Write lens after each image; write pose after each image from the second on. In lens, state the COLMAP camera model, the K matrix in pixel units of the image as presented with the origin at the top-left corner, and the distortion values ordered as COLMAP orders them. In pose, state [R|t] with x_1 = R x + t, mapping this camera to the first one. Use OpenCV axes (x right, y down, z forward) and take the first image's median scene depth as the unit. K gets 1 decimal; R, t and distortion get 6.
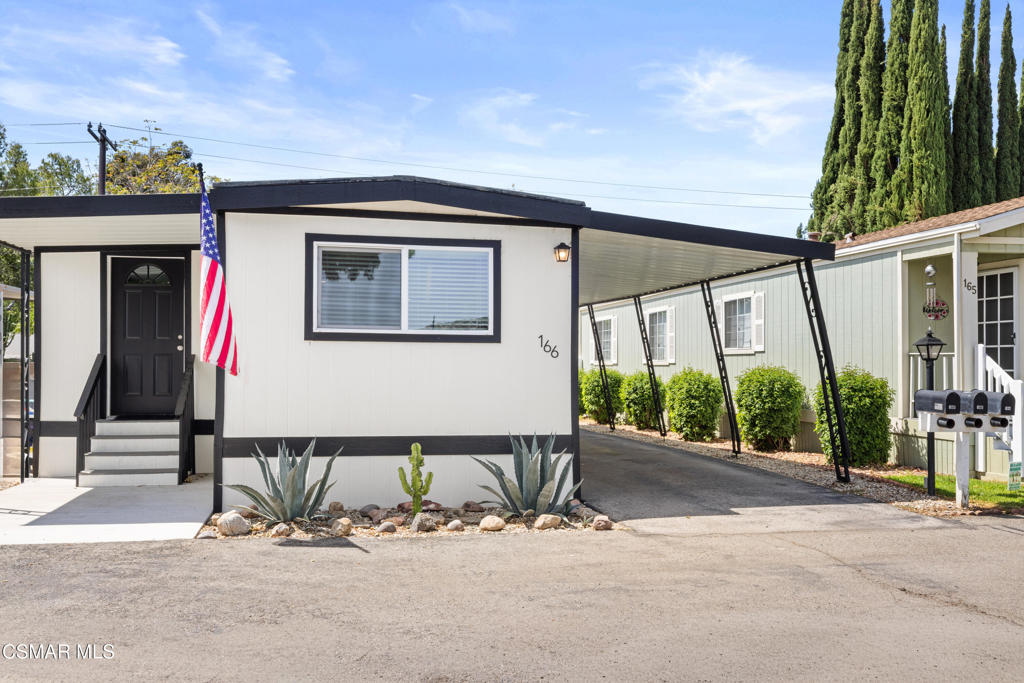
lens RADIAL K [[904.1, 0, 512.0], [0, 904.1, 341.5], [0, 0, 1]] dist [-0.001685, 0.003522]
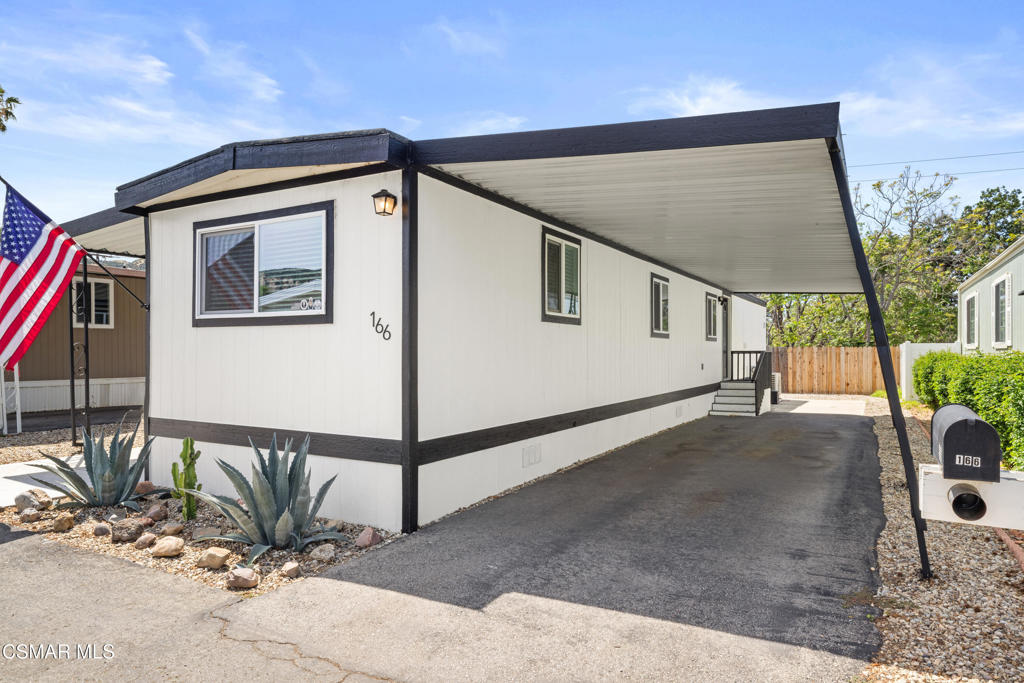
lens RADIAL K [[630.4, 0, 514.8], [0, 630.4, 358.4], [0, 0, 1]] dist [0.002017, 0.000697]
pose [[0.744220, 0.001847, -0.667932, 0.281871], [0.022615, 0.999353, 0.027962, 0.012130], [0.667552, -0.035915, 0.743697, 0.381746]]
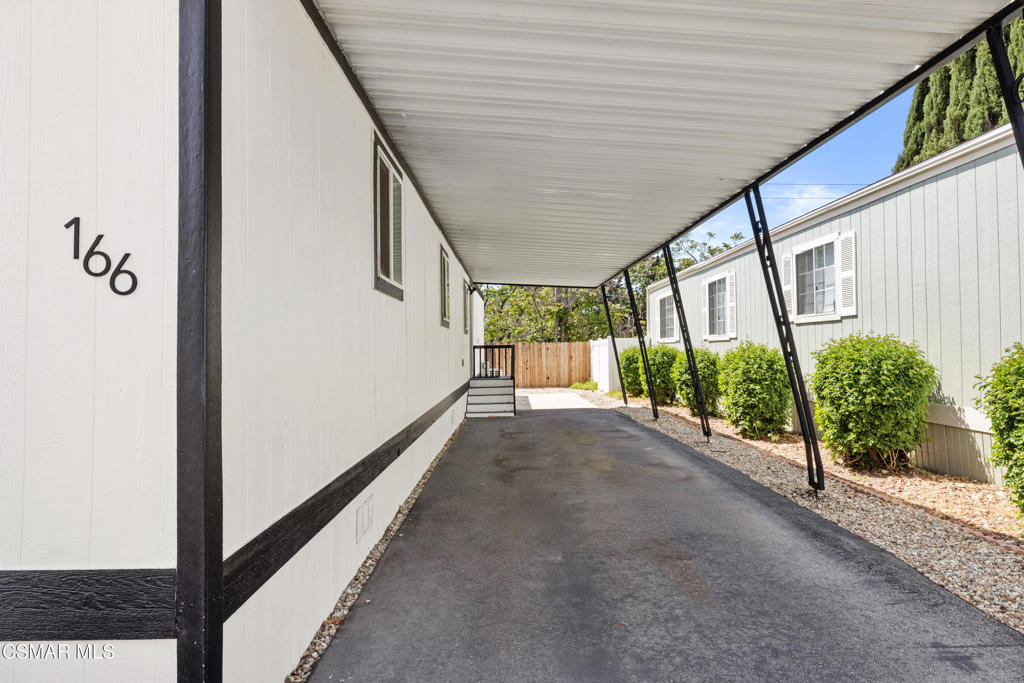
lens RADIAL K [[622.7, 0, 512.8], [0, 622.7, 336.5], [0, 0, 1]] dist [-0.000123, -0.001489]
pose [[0.978093, -0.020035, -0.207202, 0.119091], [0.021698, 0.999748, 0.005758, 0.018632], [0.207034, -0.010127, 0.978281, 0.475691]]
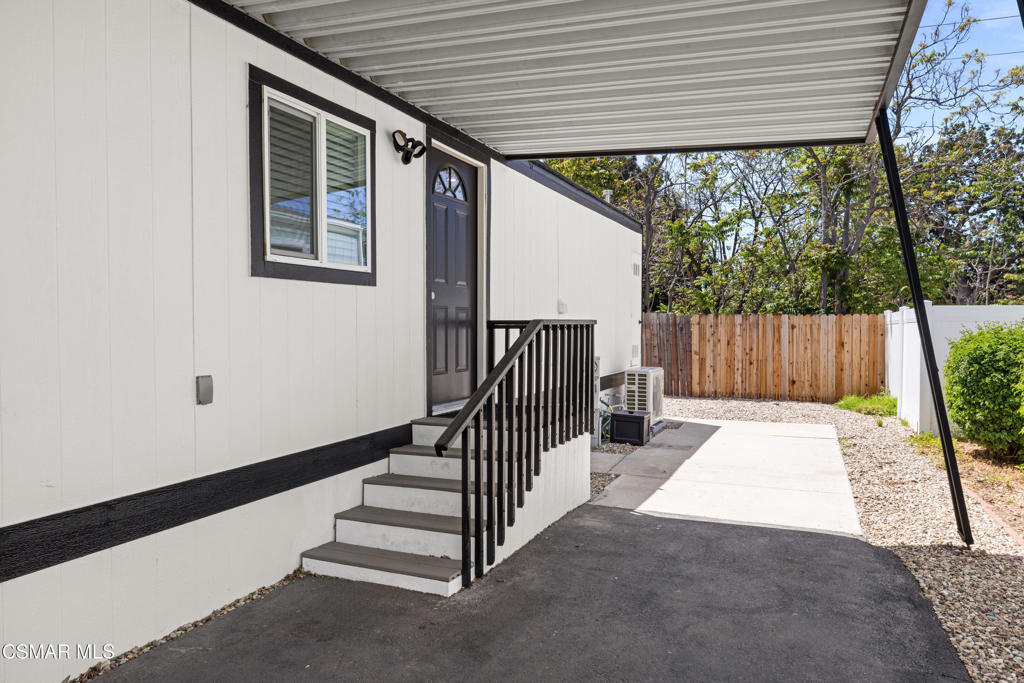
lens RADIAL K [[668.5, 0, 512.0], [0, 668.5, 341.5], [0, 0, 1]] dist [0.001012, 0.000243]
pose [[0.808038, 0.012658, -0.588995, 0.101797], [0.018927, 0.998695, 0.047430, 0.029821], [0.588827, -0.049473, 0.806744, 1.046652]]
